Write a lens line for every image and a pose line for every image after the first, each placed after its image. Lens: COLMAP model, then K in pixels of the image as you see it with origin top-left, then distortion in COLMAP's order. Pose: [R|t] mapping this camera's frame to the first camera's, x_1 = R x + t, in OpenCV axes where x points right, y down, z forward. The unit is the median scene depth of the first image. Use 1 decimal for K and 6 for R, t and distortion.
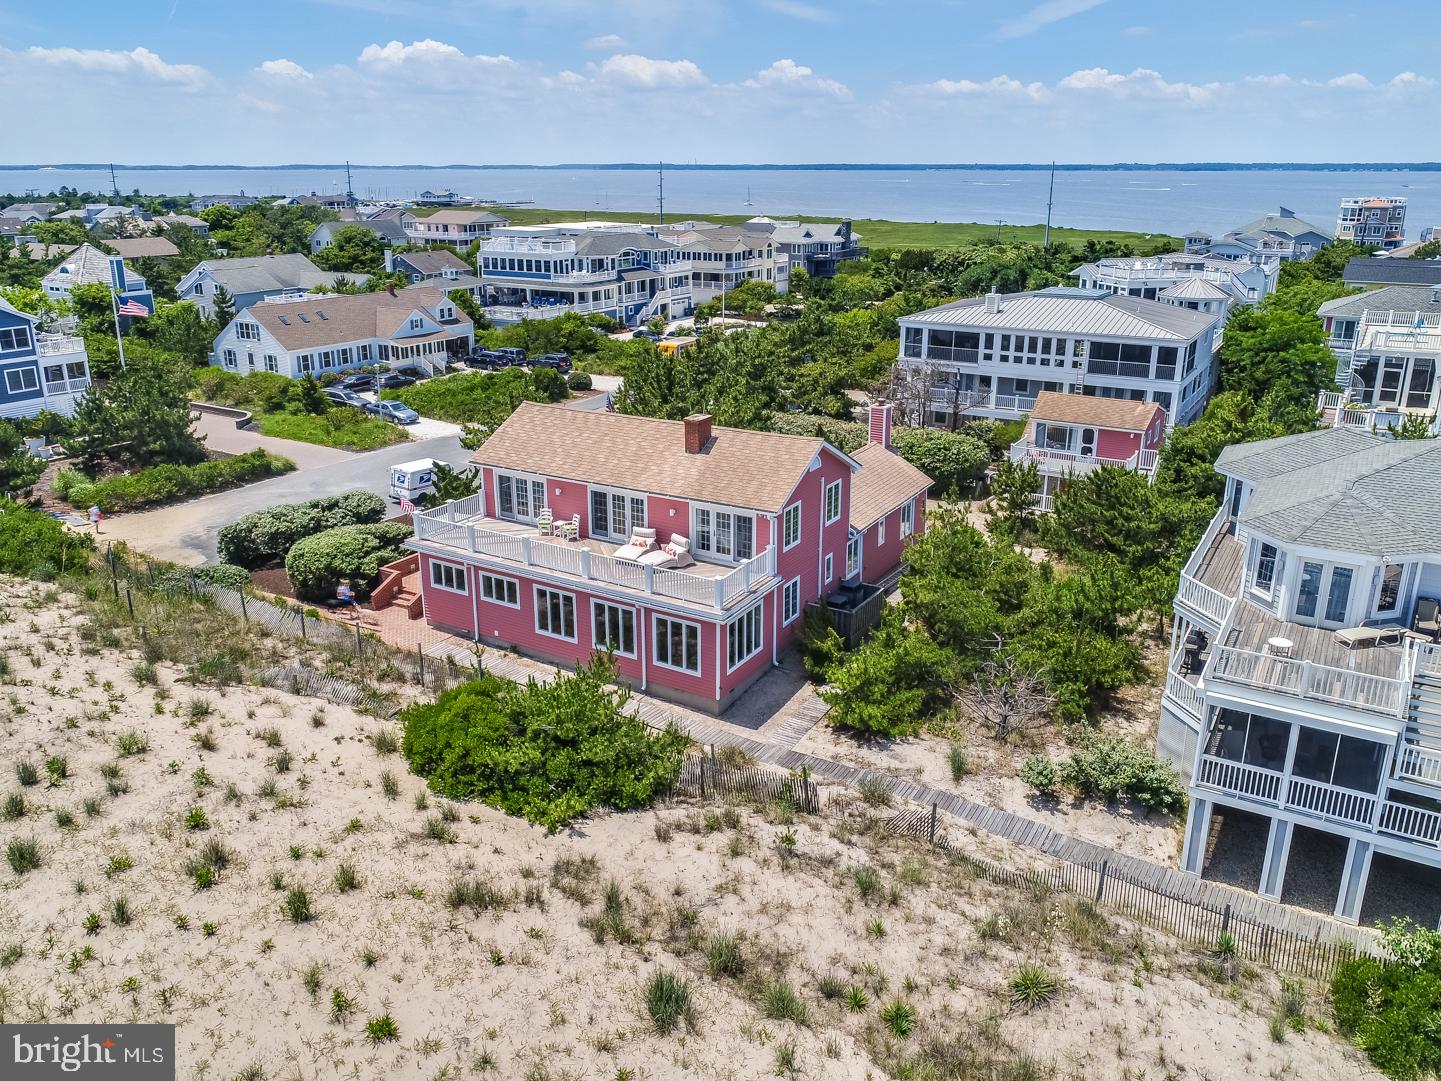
lens RADIAL K [[1101.8, 0, 720.5], [0, 1101.8, 540.5], [0, 0, 1]] dist [0.009724, 0.001204]
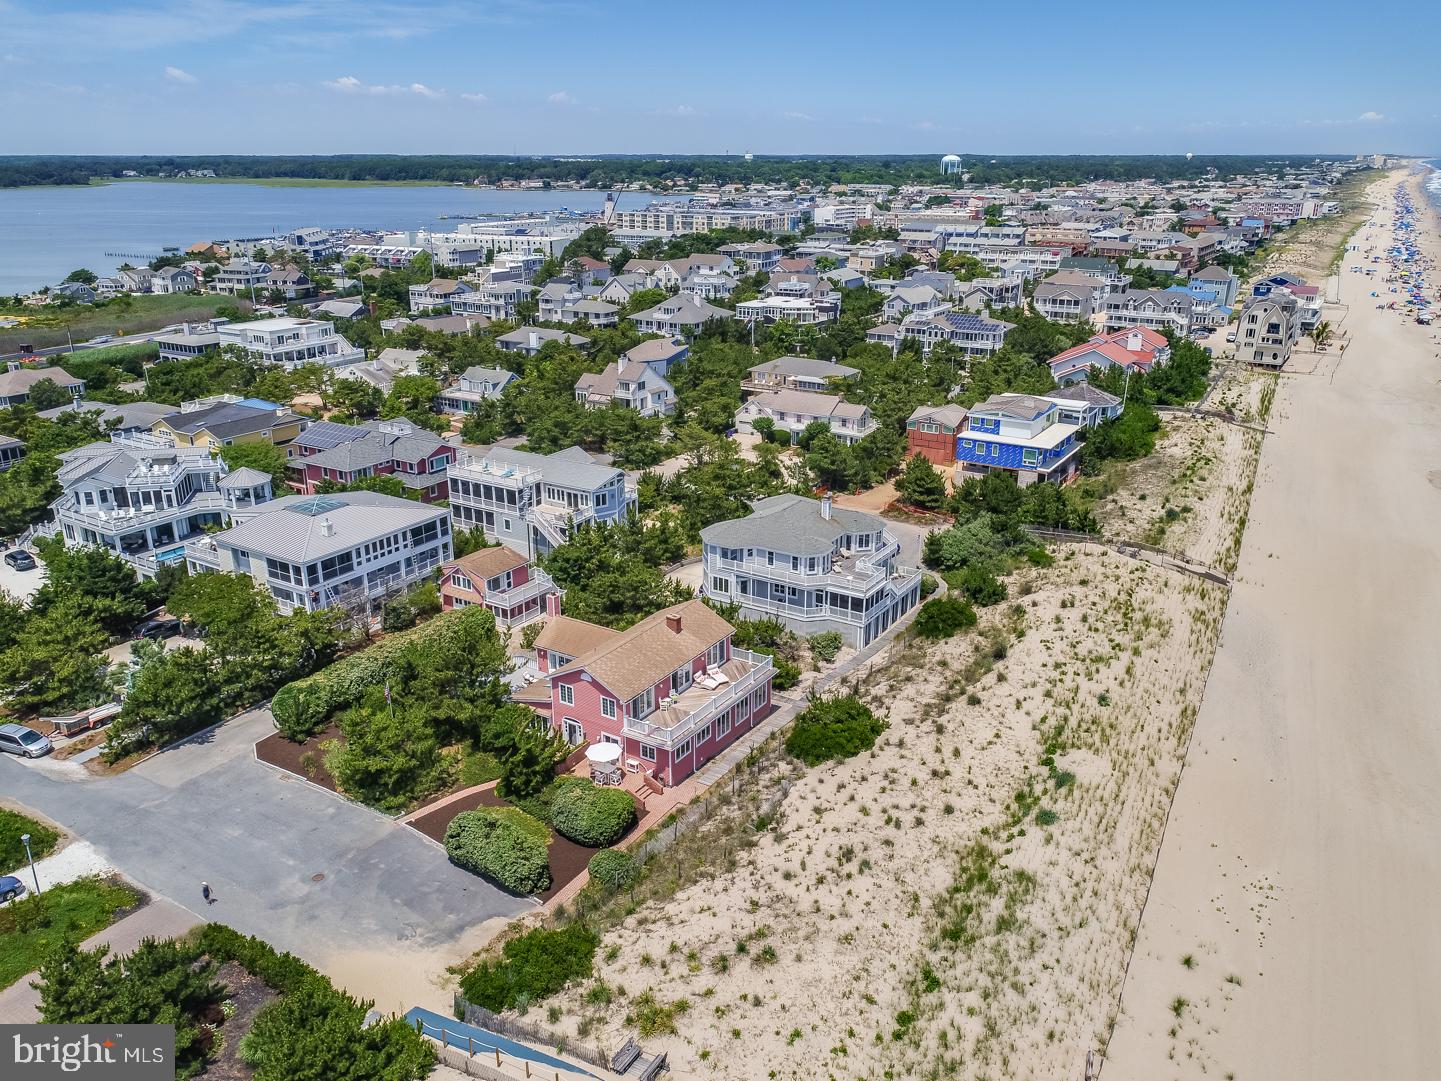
lens RADIAL K [[1120.1, 0, 720.5], [0, 1120.1, 540.5], [0, 0, 1]] dist [-0.005852, -0.003018]
pose [[0.017934, -0.328669, 0.944275, -1.150919], [0.323702, 0.895470, 0.305533, -0.502508], [-0.945989, 0.300184, 0.122451, 0.383252]]
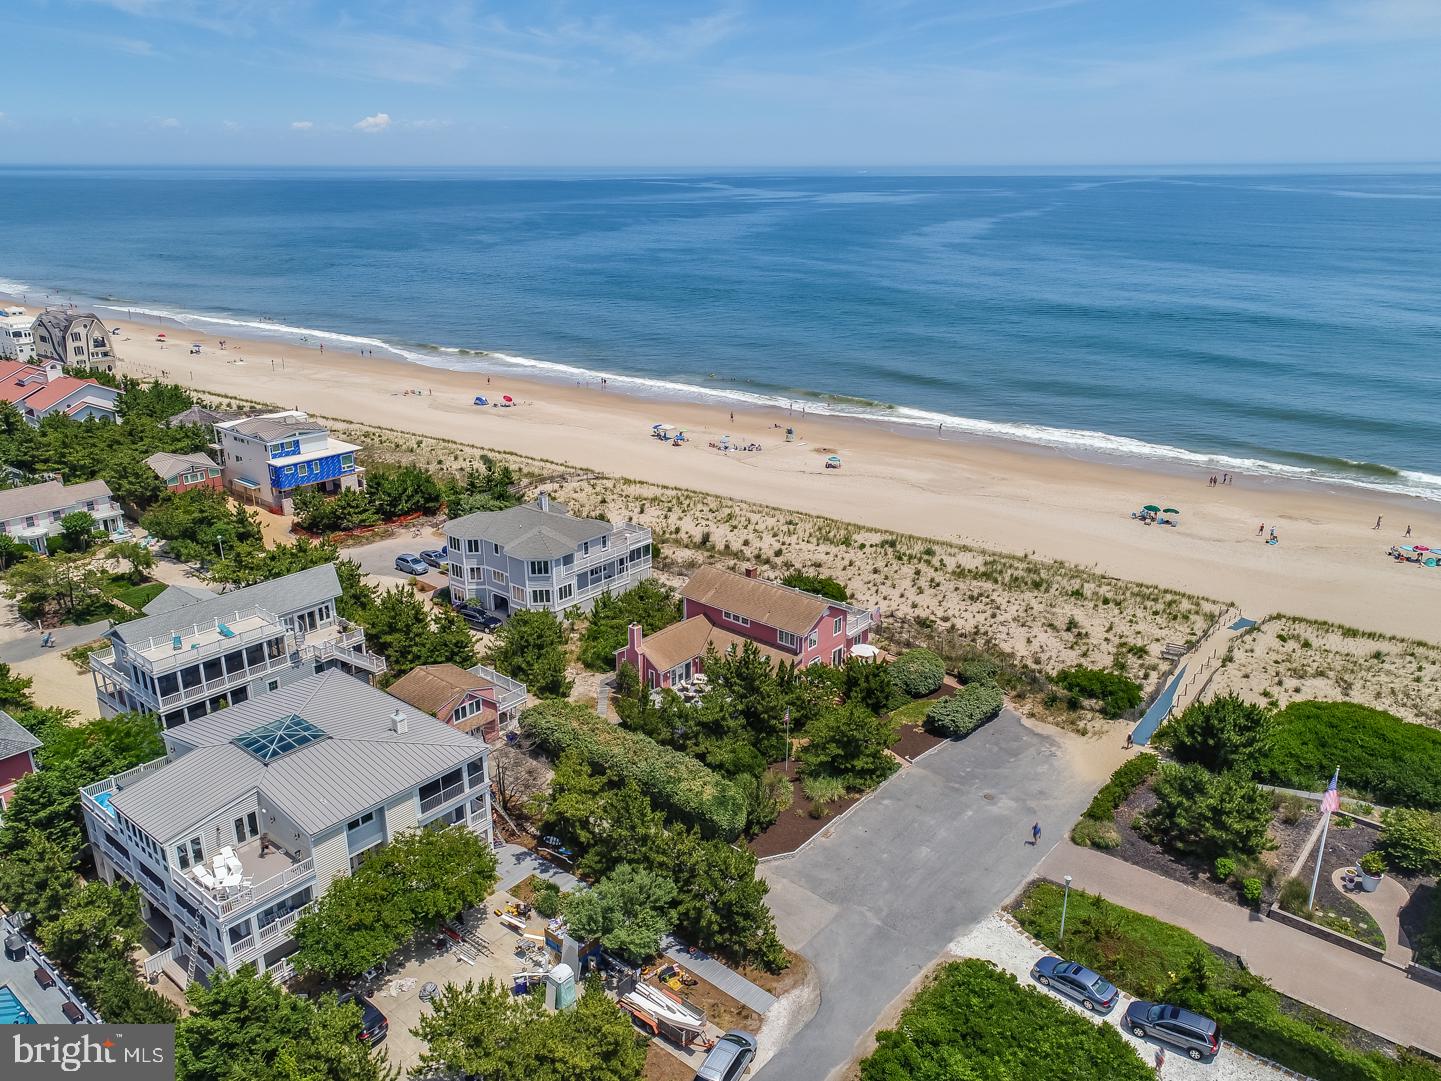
lens RADIAL K [[1092.1, 0, 720.5], [0, 1092.1, 540.5], [0, 0, 1]] dist [0.025764, -0.000945]
pose [[-0.989661, -0.046066, 0.135824, -0.166474], [0.047004, 0.790540, 0.610604, -0.983952], [-0.135502, 0.610675, -0.780202, 1.726300]]
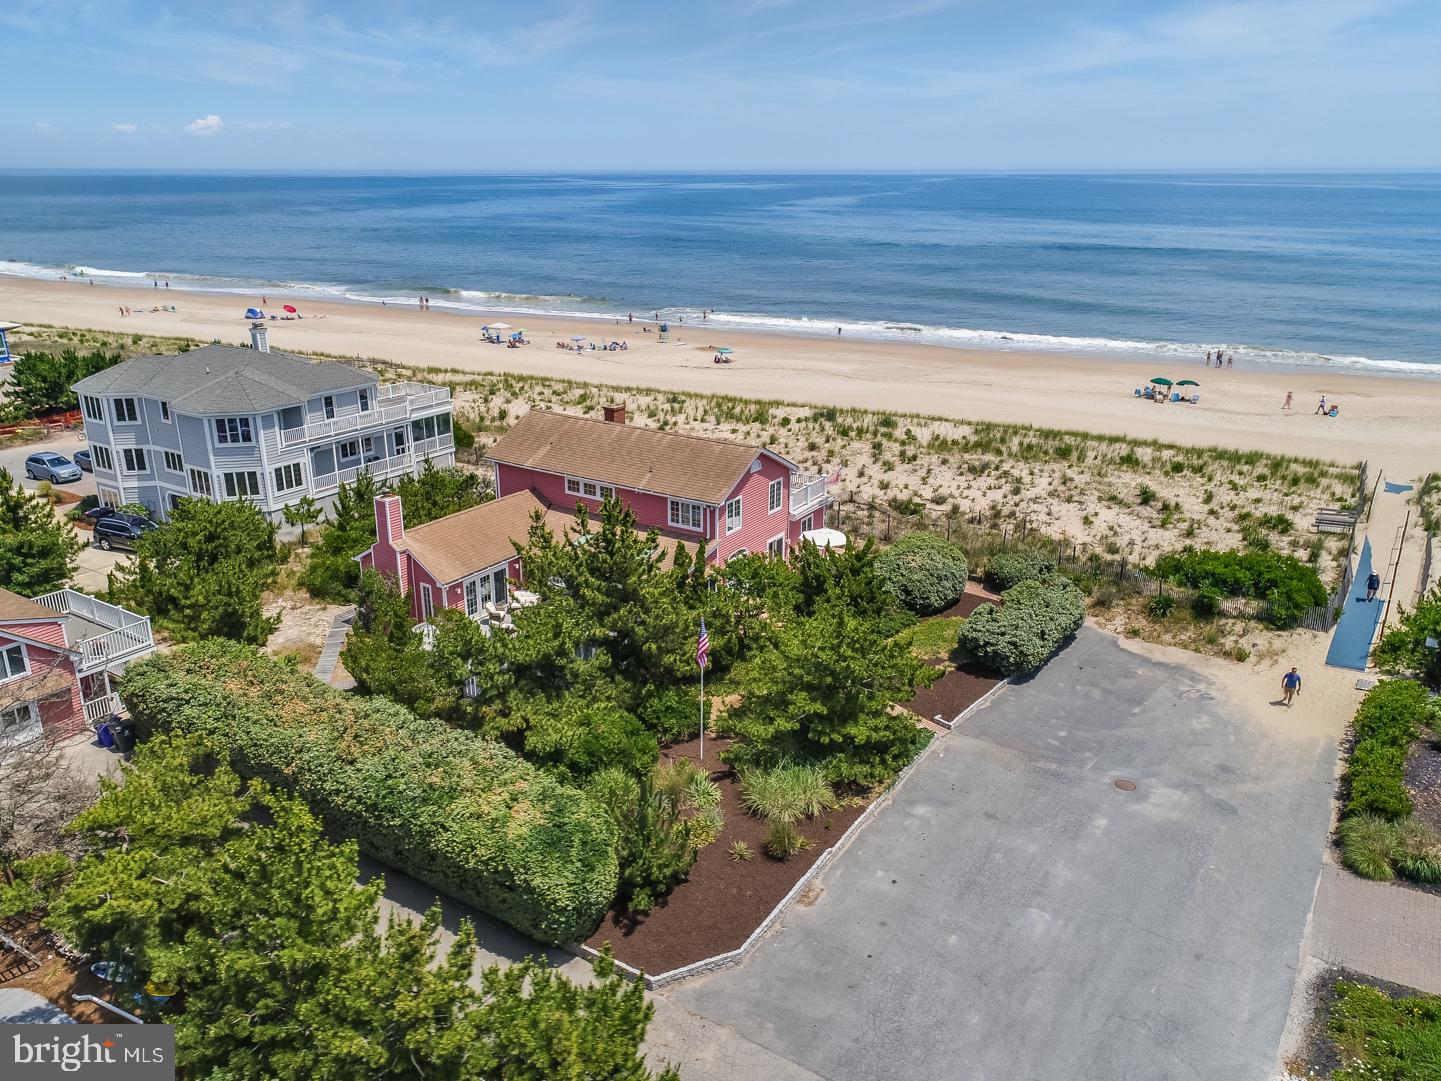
lens RADIAL K [[1101.8, 0, 720.5], [0, 1101.8, 540.5], [0, 0, 1]] dist [0.009724, 0.001204]
pose [[-0.999777, -0.004786, 0.020553, -0.107693], [0.008715, 0.793357, 0.608695, -0.485422], [-0.019219, 0.608738, -0.793138, 1.318637]]
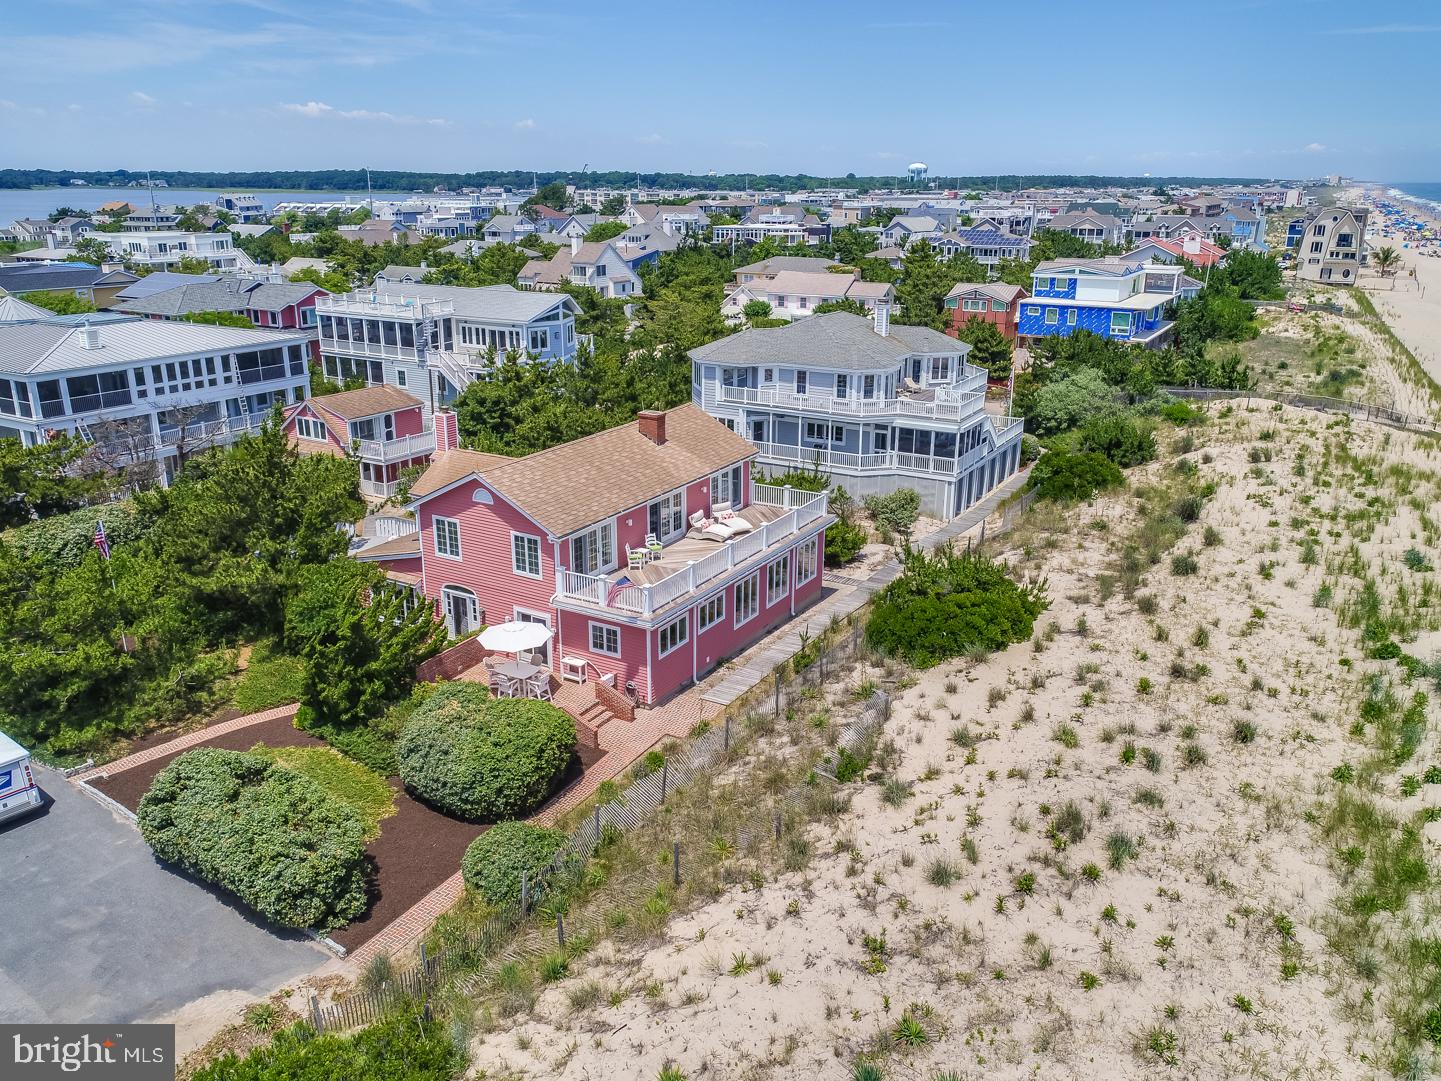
lens RADIAL K [[1101.8, 0, 720.5], [0, 1101.8, 540.5], [0, 0, 1]] dist [0.009724, 0.001204]
pose [[-0.014406, -0.308152, 0.951228, -0.673911], [0.318846, 0.900247, 0.296466, -0.181867], [-0.947697, 0.307566, 0.085284, 0.535862]]
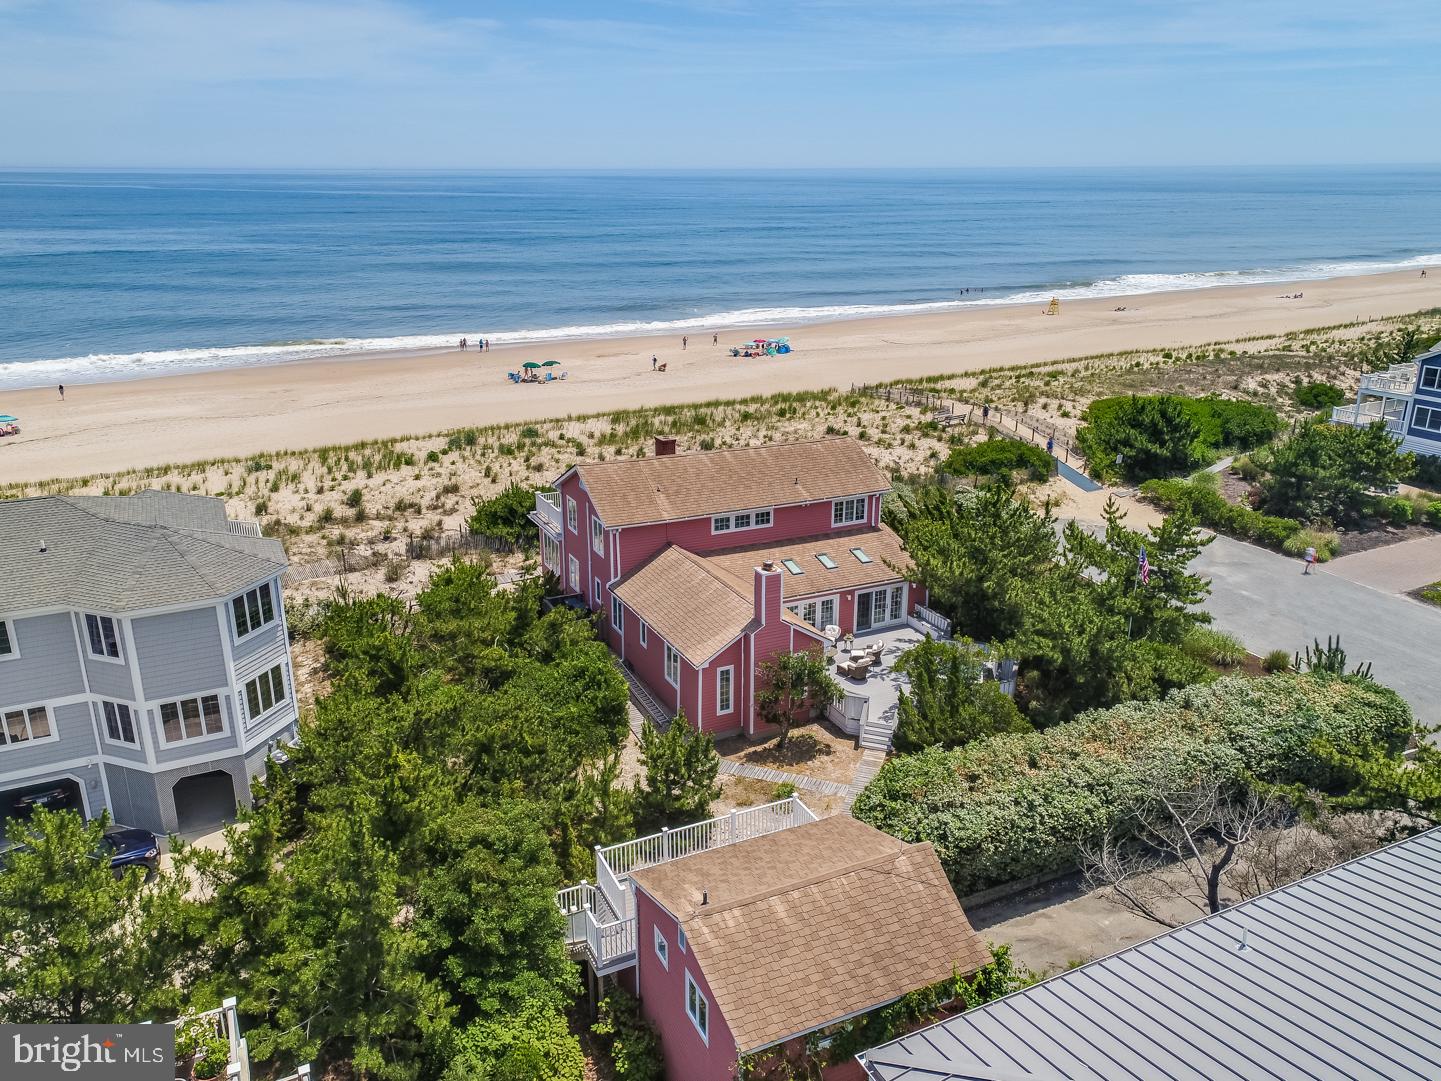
lens RADIAL K [[1101.8, 0, 720.5], [0, 1101.8, 540.5], [0, 0, 1]] dist [0.009724, 0.001204]
pose [[-0.537492, 0.273112, -0.797817, 0.590858], [-0.270406, 0.840319, 0.469835, -0.373083], [0.798738, 0.468267, -0.377814, 0.957608]]
